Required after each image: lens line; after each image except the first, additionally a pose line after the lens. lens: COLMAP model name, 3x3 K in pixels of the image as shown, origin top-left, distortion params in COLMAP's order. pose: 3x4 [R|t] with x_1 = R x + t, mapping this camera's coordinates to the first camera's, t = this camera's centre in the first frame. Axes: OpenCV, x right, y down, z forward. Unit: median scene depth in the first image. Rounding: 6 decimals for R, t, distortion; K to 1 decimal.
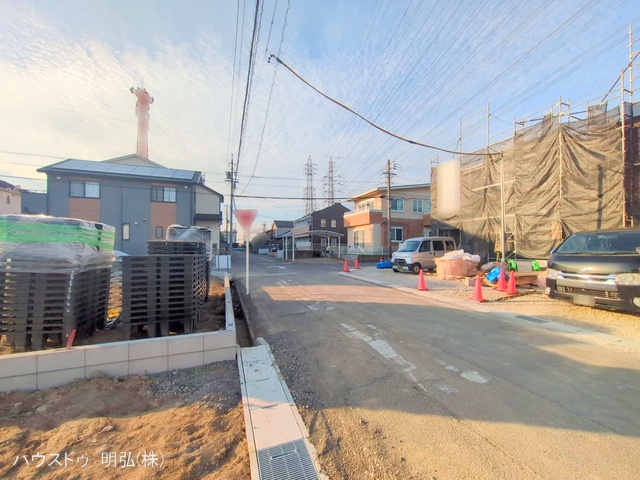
lens RADIAL K [[265.8, 0, 322.5], [0, 265.8, 245.1], [0, 0, 1]] dist [0.000743, -0.000165]
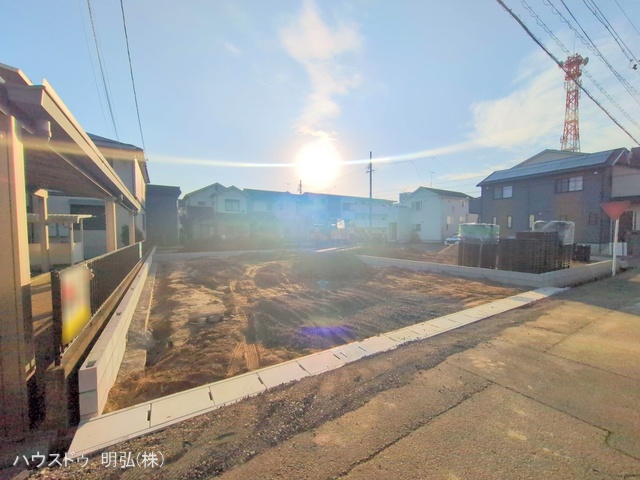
lens RADIAL K [[265.8, 0, 322.5], [0, 265.8, 245.1], [0, 0, 1]] dist [0.000743, -0.000165]
pose [[0.220611, 0.043983, -0.974370, 0.234364], [0.007737, 0.998872, 0.046841, -0.005546], [0.975331, -0.017872, 0.220022, -0.205653]]
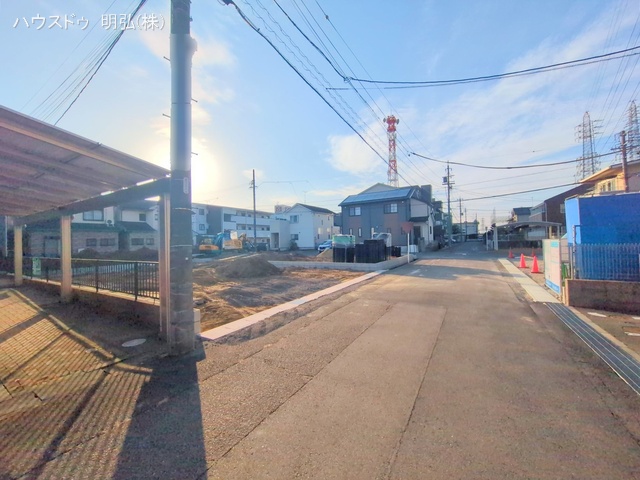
lens RADIAL K [[253.9, 0, 320.0], [0, 253.9, 240.0], [0, 0, 1]] dist [0.000734, 0.000037]
pose [[0.627561, -0.017122, -0.778379, 0.341418], [0.028284, 0.999600, 0.000815, -0.007613], [0.778054, -0.022527, 0.627794, -0.325213]]
